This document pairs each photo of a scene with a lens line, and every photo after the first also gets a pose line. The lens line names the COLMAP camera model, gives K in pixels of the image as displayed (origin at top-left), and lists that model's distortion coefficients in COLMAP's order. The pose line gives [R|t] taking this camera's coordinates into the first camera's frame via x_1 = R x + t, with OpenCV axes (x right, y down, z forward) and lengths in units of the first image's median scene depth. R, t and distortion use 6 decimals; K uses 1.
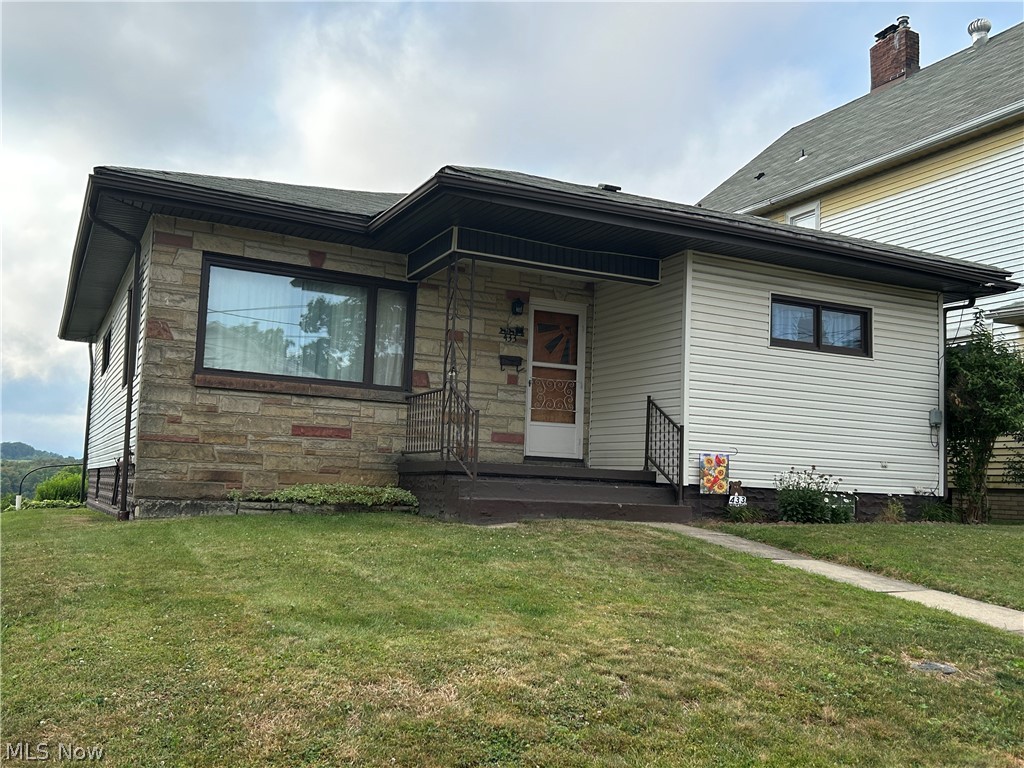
lens RADIAL K [[978.0, 0, 512.0], [0, 978.0, 384.0], [0, 0, 1]] dist [0.050072, -0.017607]
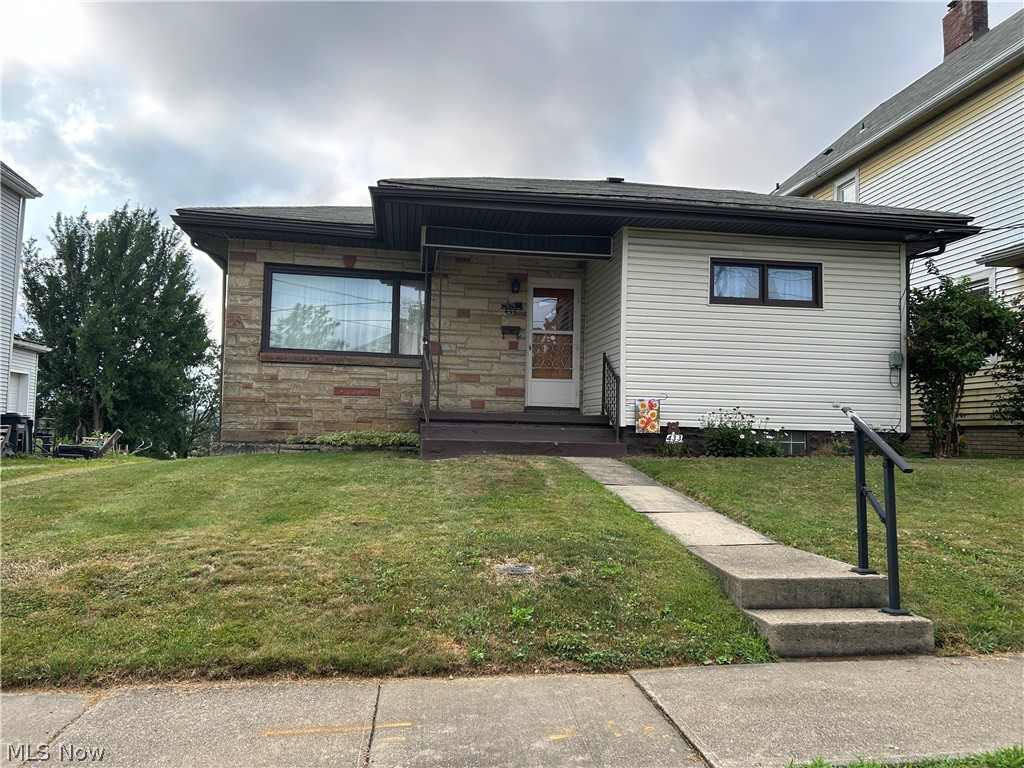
lens RADIAL K [[782.3, 0, 507.6], [0, 782.3, 384.2], [0, 0, 1]] dist [0.046117, -0.045242]
pose [[0.948611, -0.036098, -0.314378, 0.326641], [0.046235, 0.998622, 0.024846, 0.021325], [0.313048, -0.038105, 0.948973, 0.055891]]
